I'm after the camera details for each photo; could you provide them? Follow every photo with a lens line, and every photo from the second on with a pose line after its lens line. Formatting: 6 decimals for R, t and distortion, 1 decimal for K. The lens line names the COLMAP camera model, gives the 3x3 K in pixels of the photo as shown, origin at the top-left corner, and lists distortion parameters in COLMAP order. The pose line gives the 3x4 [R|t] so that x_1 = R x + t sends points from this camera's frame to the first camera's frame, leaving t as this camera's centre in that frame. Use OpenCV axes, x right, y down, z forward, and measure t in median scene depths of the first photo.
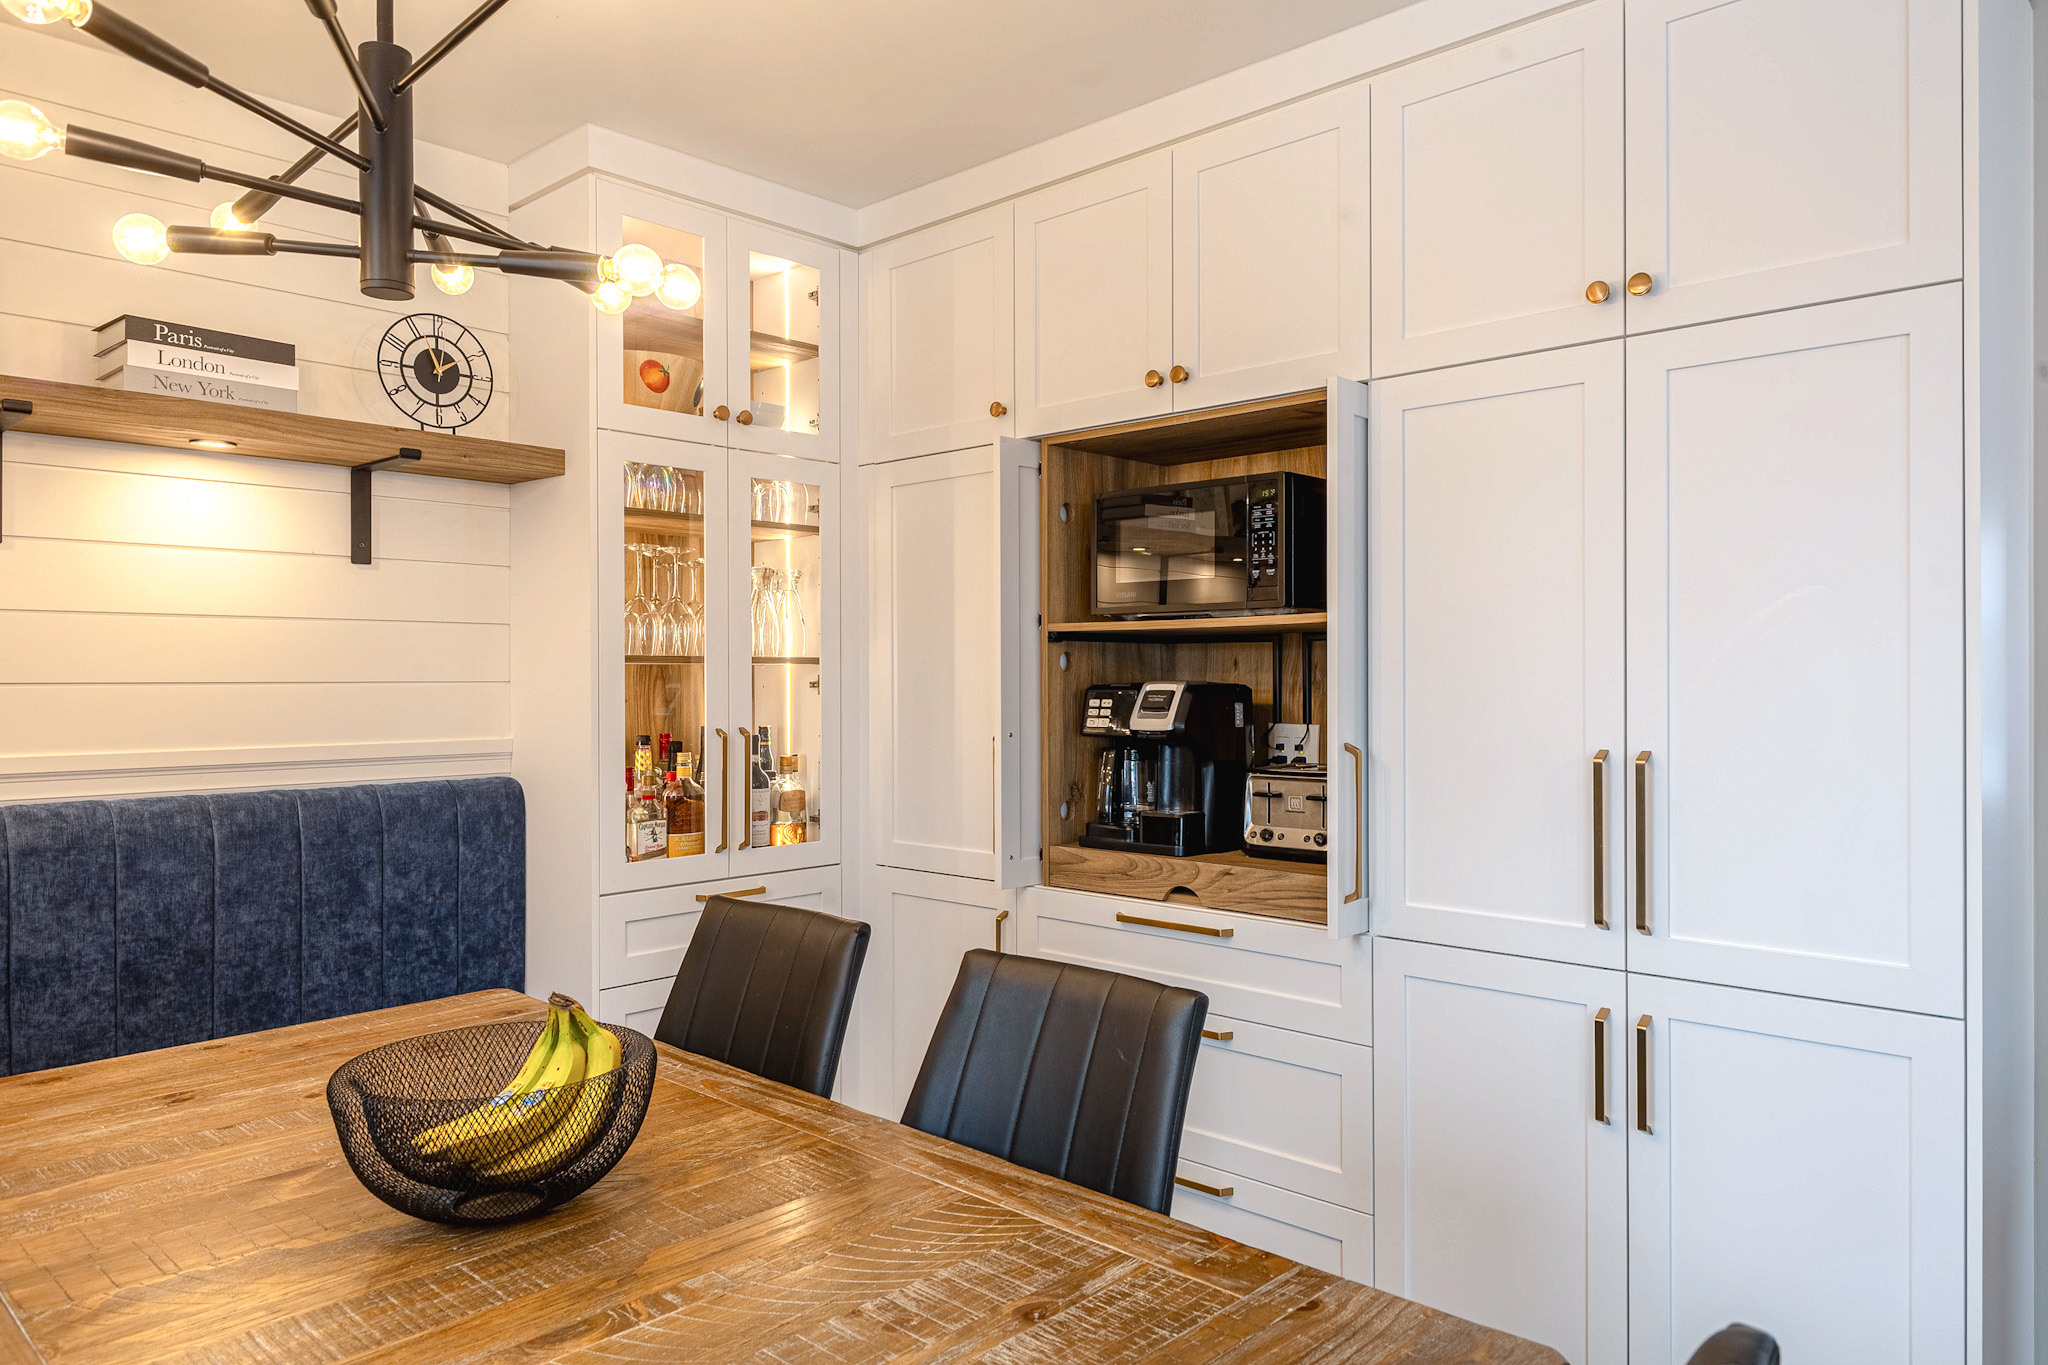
lens RADIAL K [[1331.5, 0, 1033.2], [0, 1331.5, 679.7], [0, 0, 1]] dist [0.004170, -0.005401]
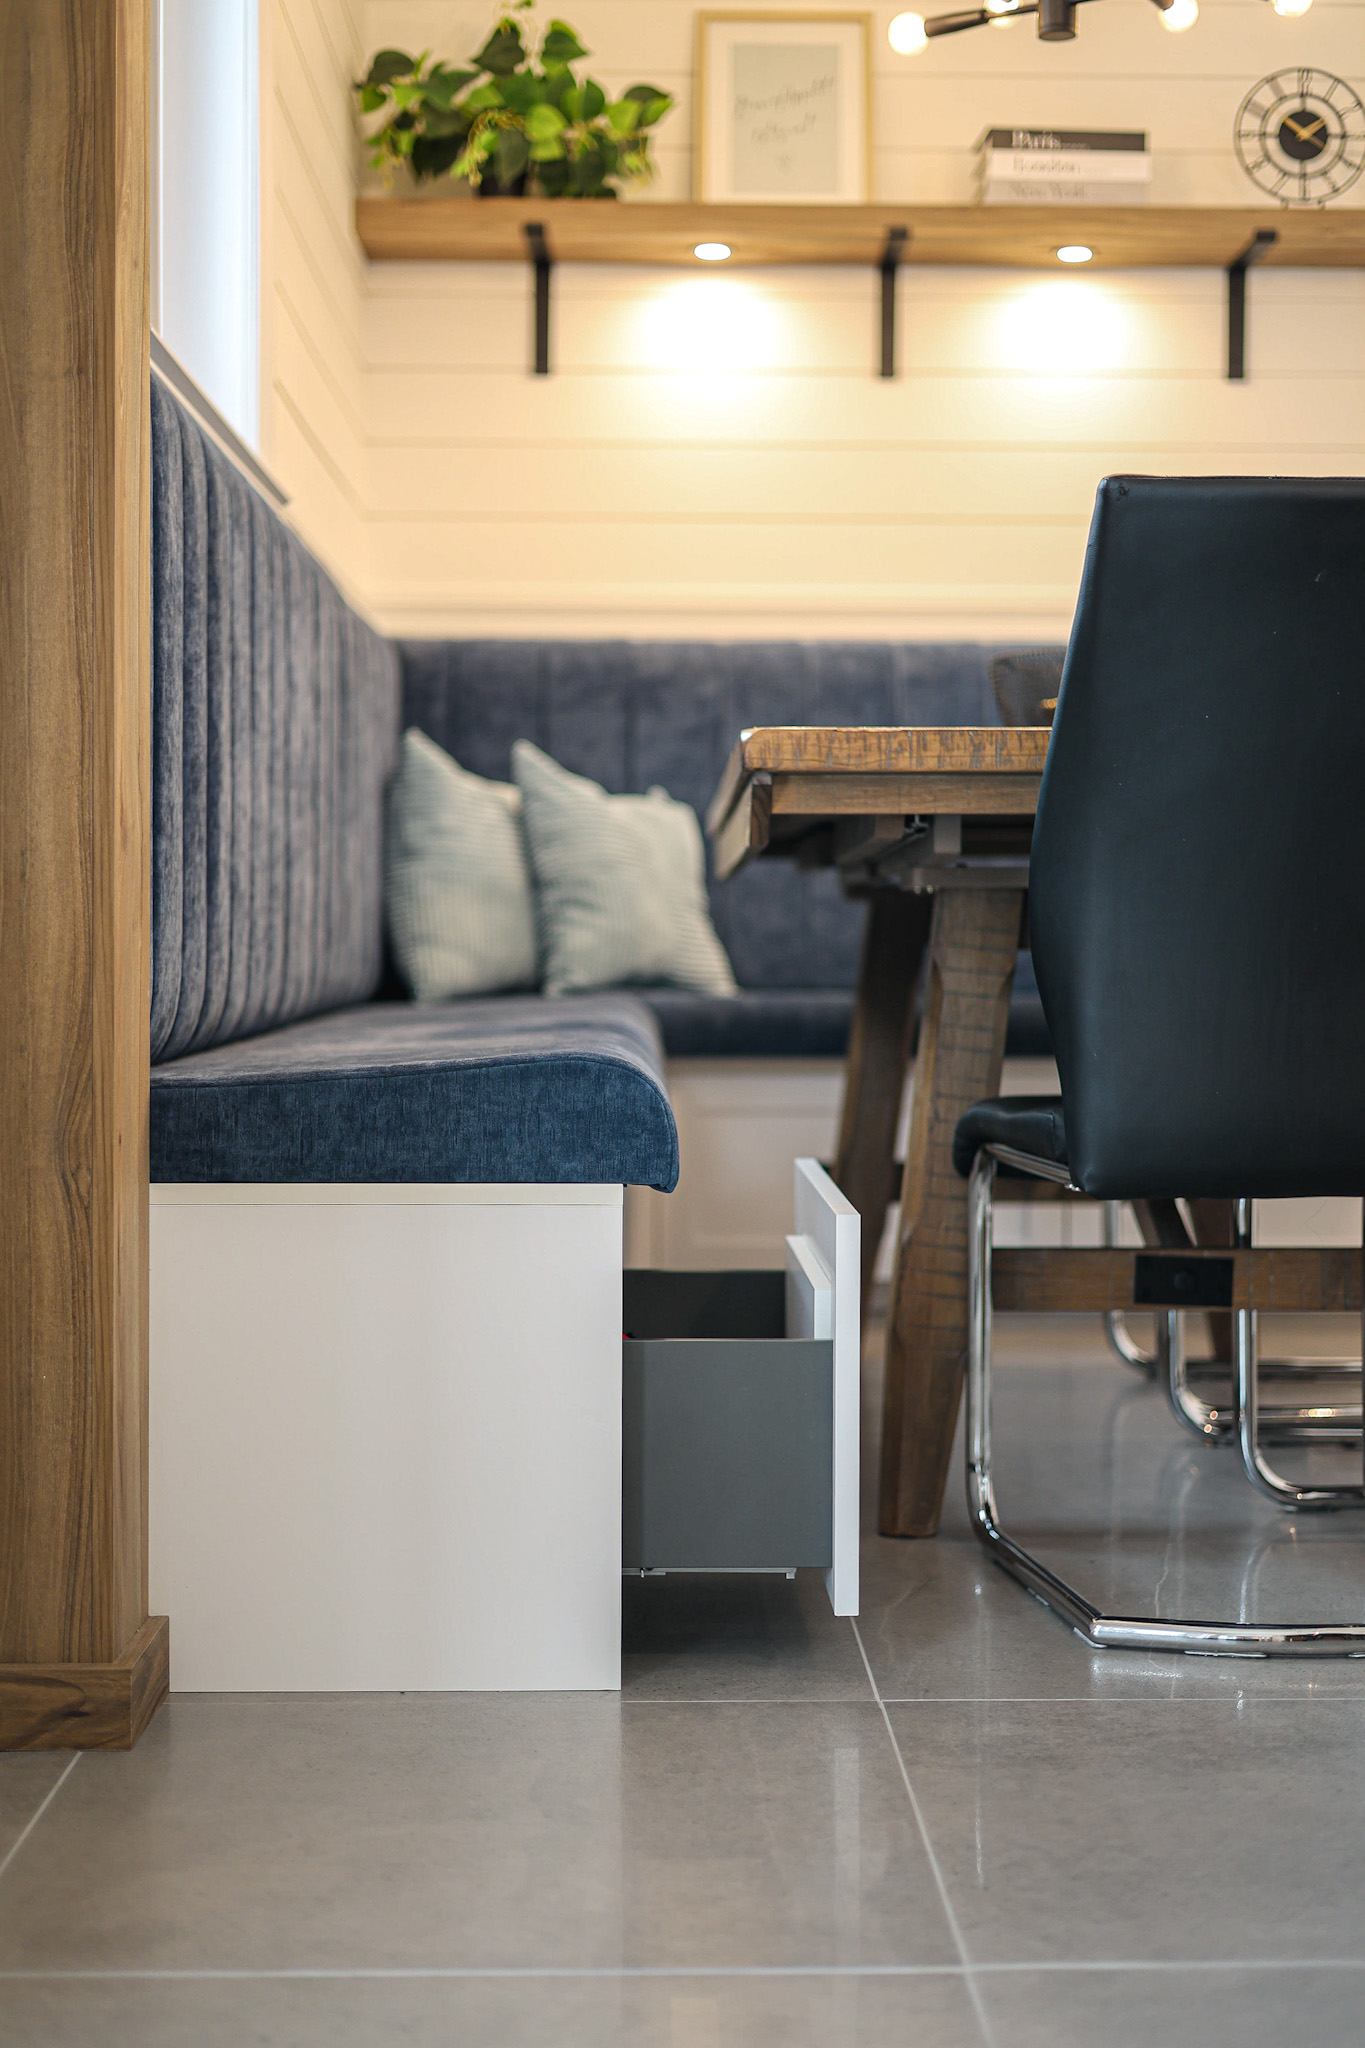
lens RADIAL K [[2920.4, 0, 682.5], [0, 2920.4, 1024.0], [0, 0, 1]] dist [0.002555, -0.139352]
pose [[0.687286, 0.030697, -0.725738, 0.632756], [-0.006856, 0.999336, 0.035777, 0.264899], [0.726354, -0.019613, 0.687041, -0.559628]]
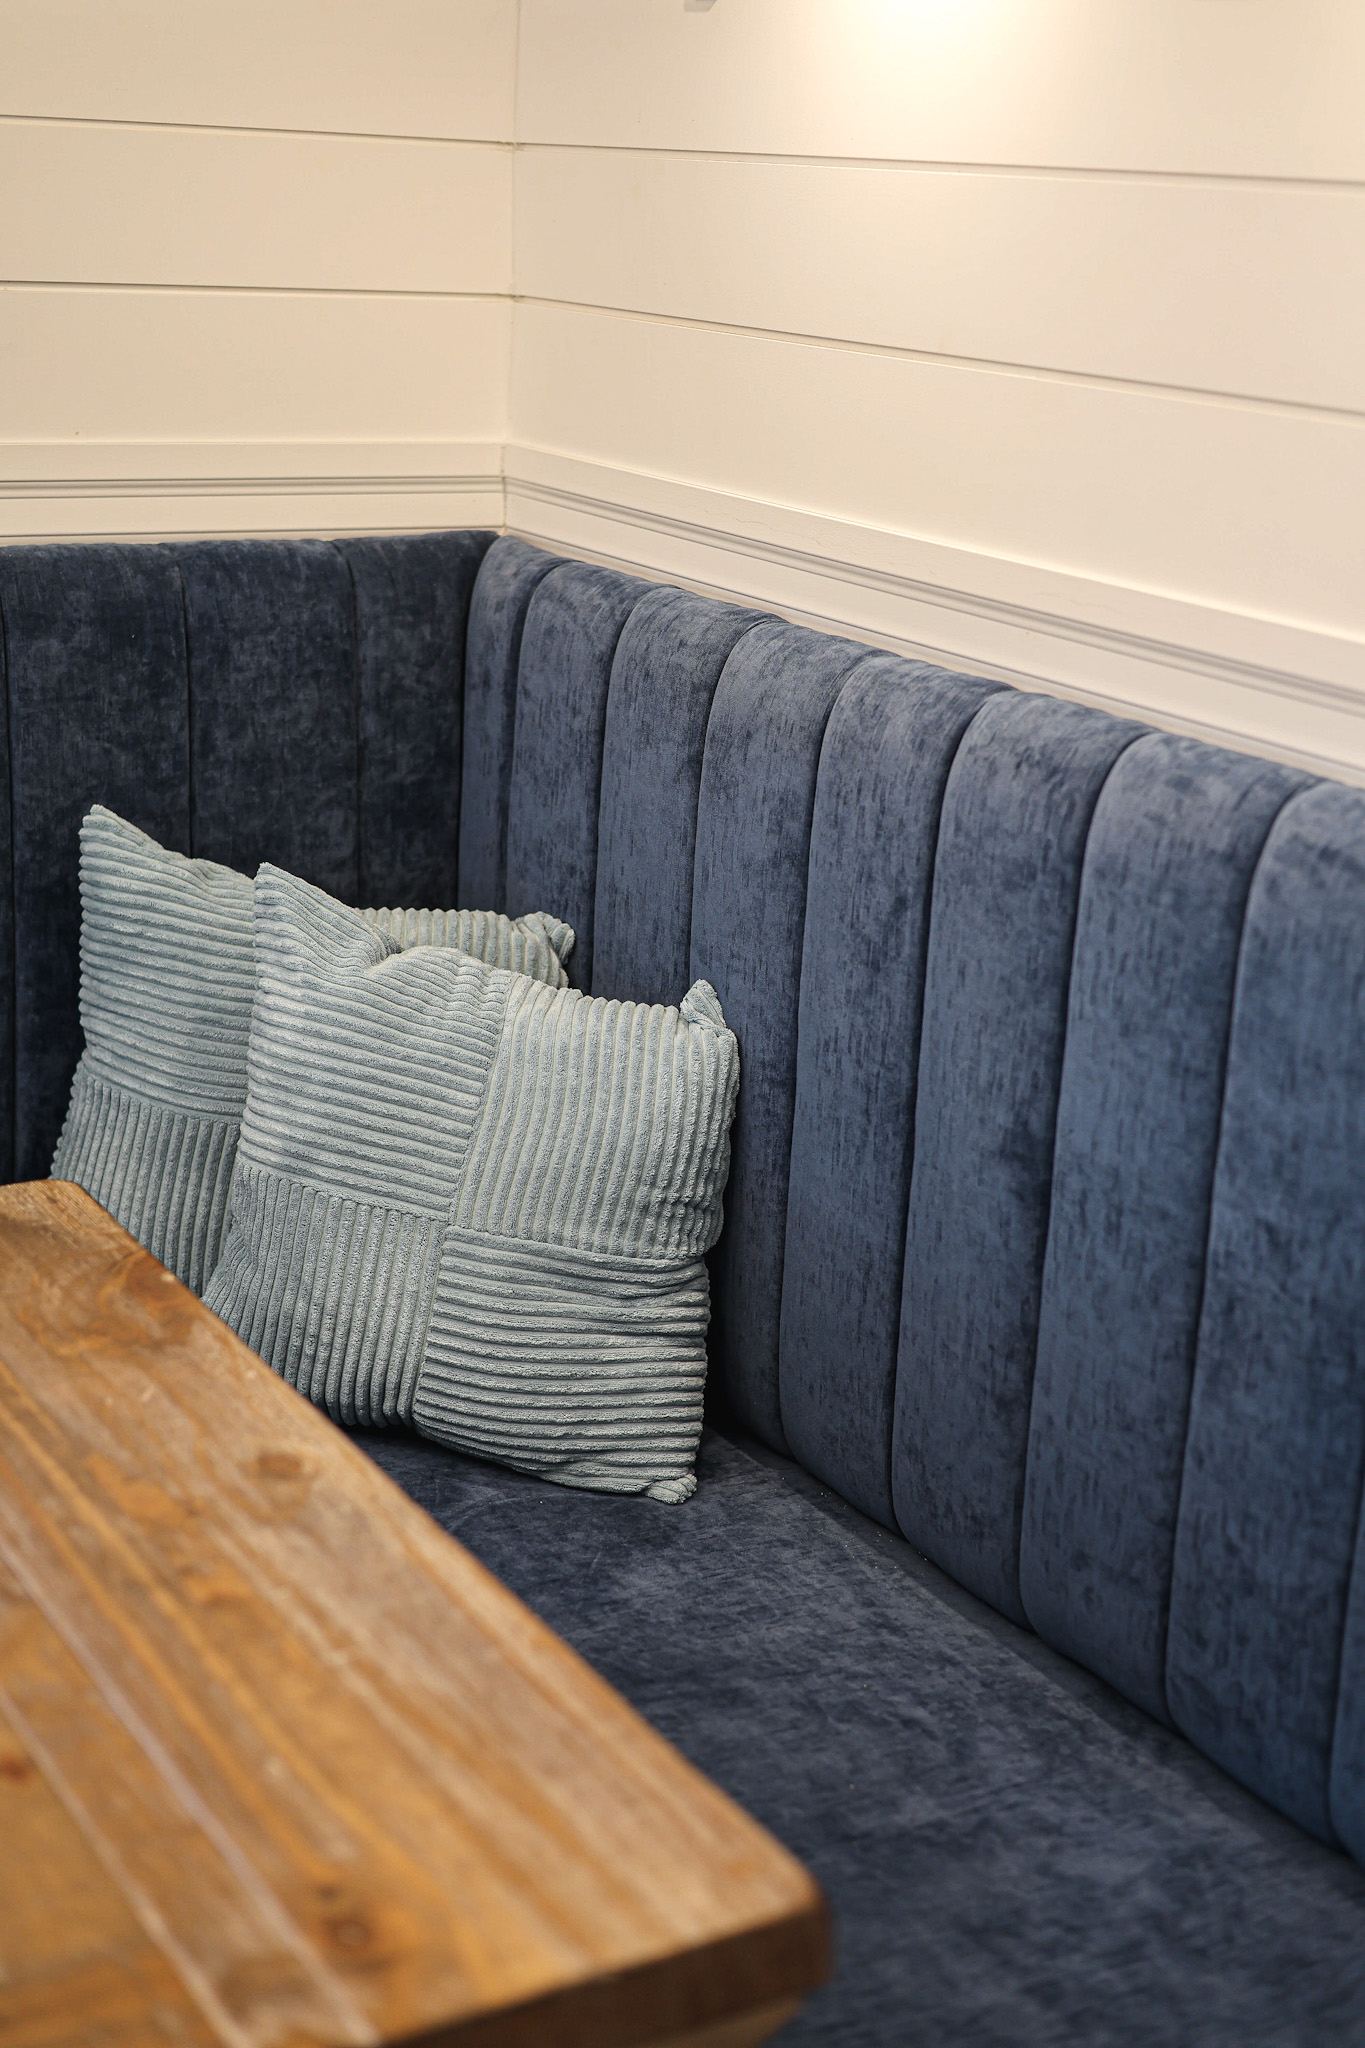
lens RADIAL K [[2920.4, 0, 682.5], [0, 2920.4, 1024.0], [0, 0, 1]] dist [0.002555, -0.139352]
pose [[-0.288593, 0.265921, -0.919783, 0.020696], [-0.048834, 0.955318, 0.291517, -0.047599], [0.956206, 0.129046, -0.262712, 0.937997]]
